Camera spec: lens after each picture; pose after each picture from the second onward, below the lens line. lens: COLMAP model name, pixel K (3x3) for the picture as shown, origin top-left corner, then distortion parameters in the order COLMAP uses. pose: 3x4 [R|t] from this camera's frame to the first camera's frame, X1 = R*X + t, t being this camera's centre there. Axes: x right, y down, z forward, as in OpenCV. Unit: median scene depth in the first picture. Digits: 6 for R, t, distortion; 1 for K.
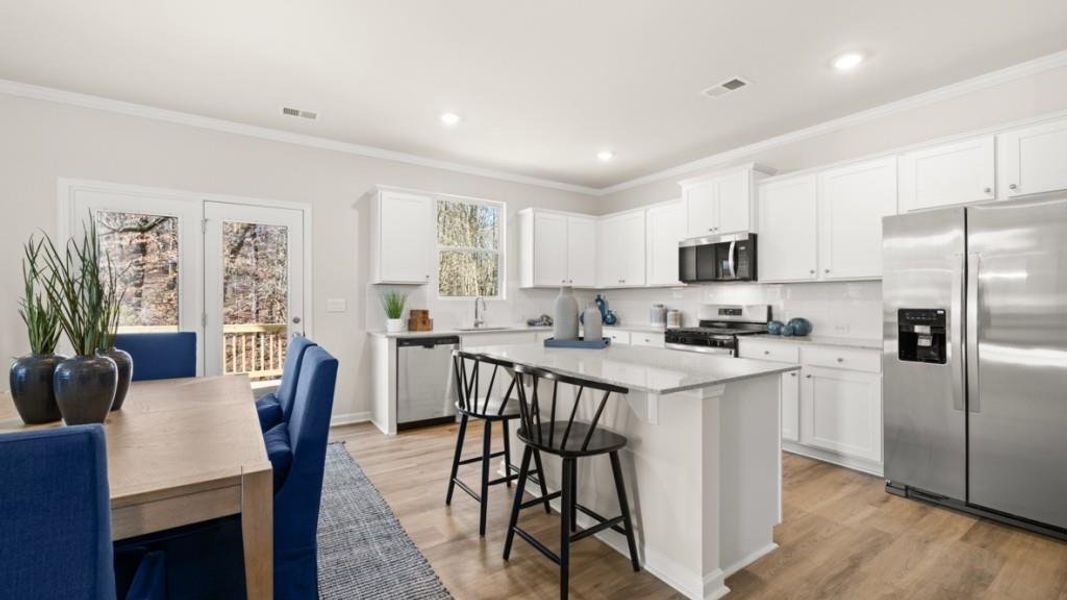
lens RADIAL K [[446.1, 0, 533.2], [0, 446.1, 299.1], [0, 0, 1]] dist [-0.000182, -0.002002]
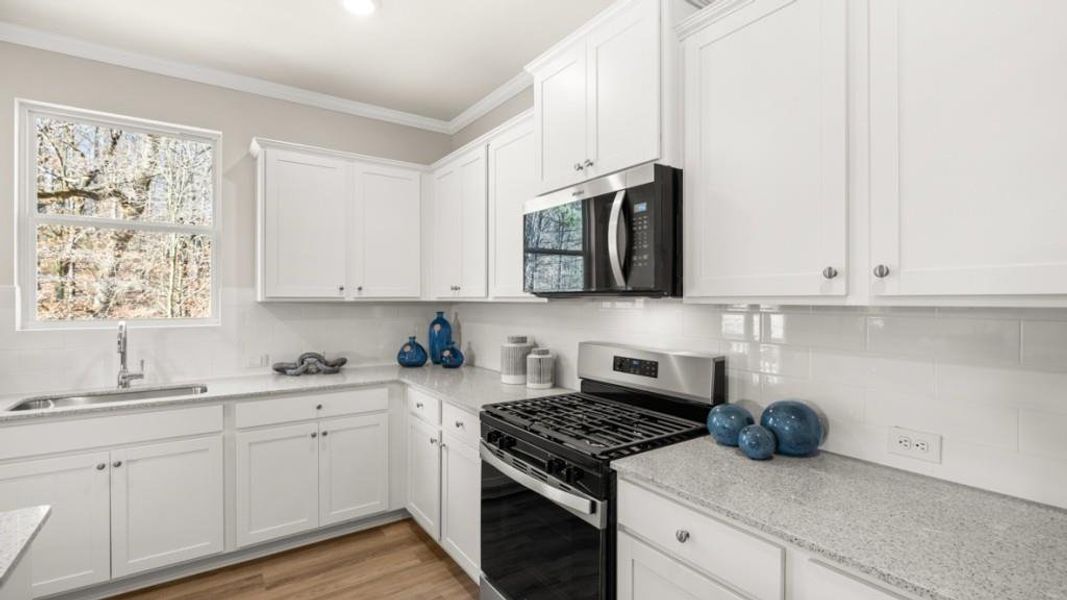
lens RADIAL K [[477.1, 0, 533.0], [0, 477.1, 300.5], [0, 0, 1]] dist [-0.009374, 0.001941]
pose [[0.999961, 0.001470, 0.008671, 0.368815], [-0.001524, 0.999979, 0.006250, -0.039114], [-0.008662, -0.006263, 0.999943, 0.595961]]
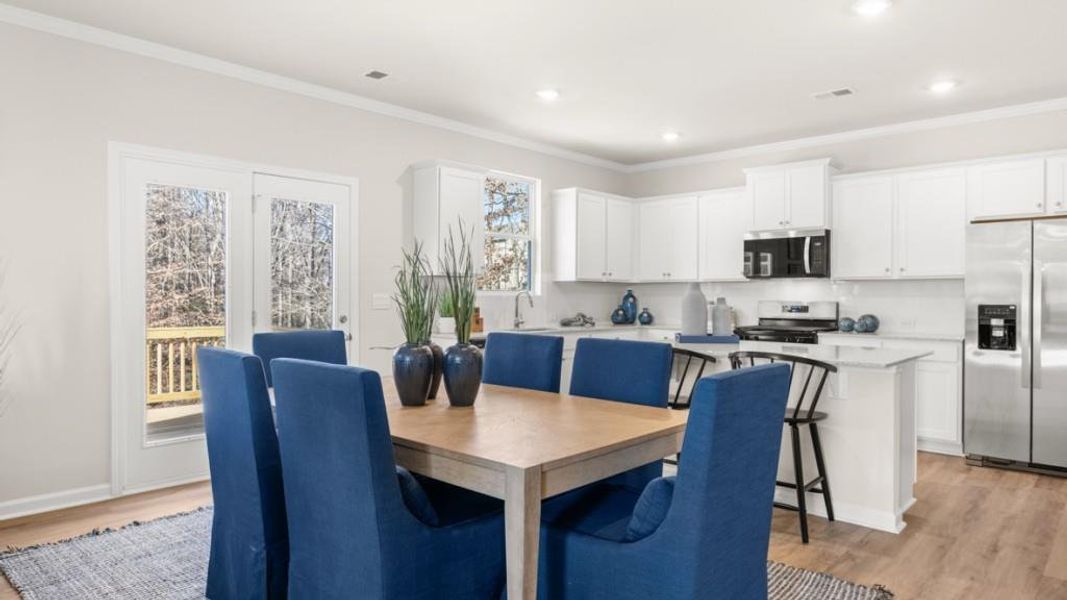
lens RADIAL K [[660.9, 0, 528.1], [0, 660.9, 297.6], [0, 0, 1]] dist [-0.012086, 0.002312]
pose [[0.972682, 0.003178, 0.232118, -0.480754], [-0.004373, 0.999980, 0.004633, 0.000125], [-0.232098, -0.005522, 0.972677, -0.263201]]
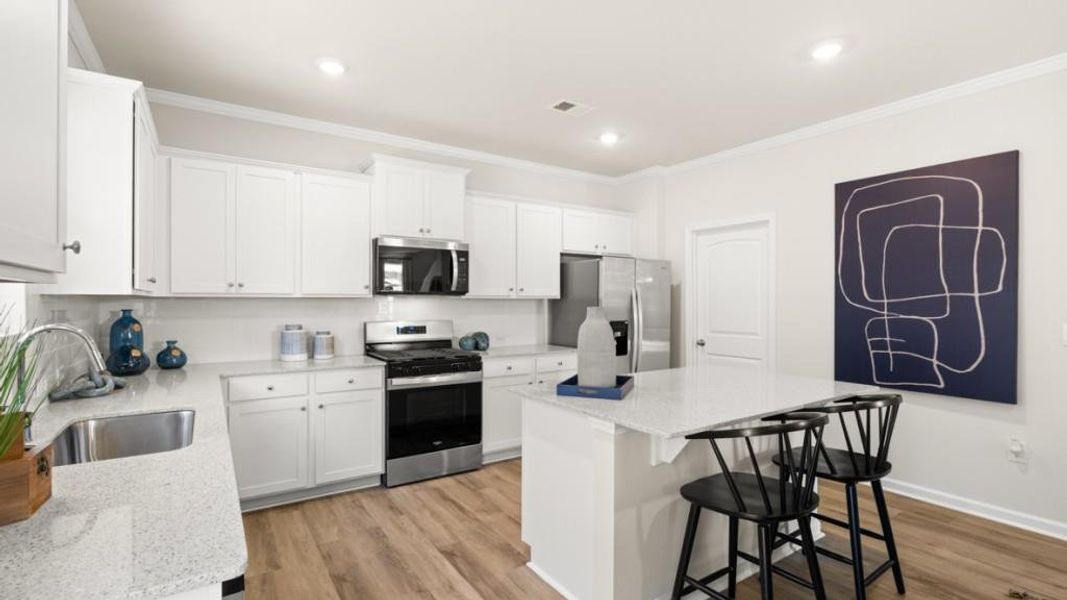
lens RADIAL K [[477.1, 0, 534.1], [0, 477.1, 298.6], [0, 0, 1]] dist [-0.009374, 0.001941]
pose [[0.001509, 0.017153, 0.999852, -0.492081], [0.002747, 0.999849, -0.017157, -0.016116], [-0.999995, 0.002773, 0.001461, 0.831026]]
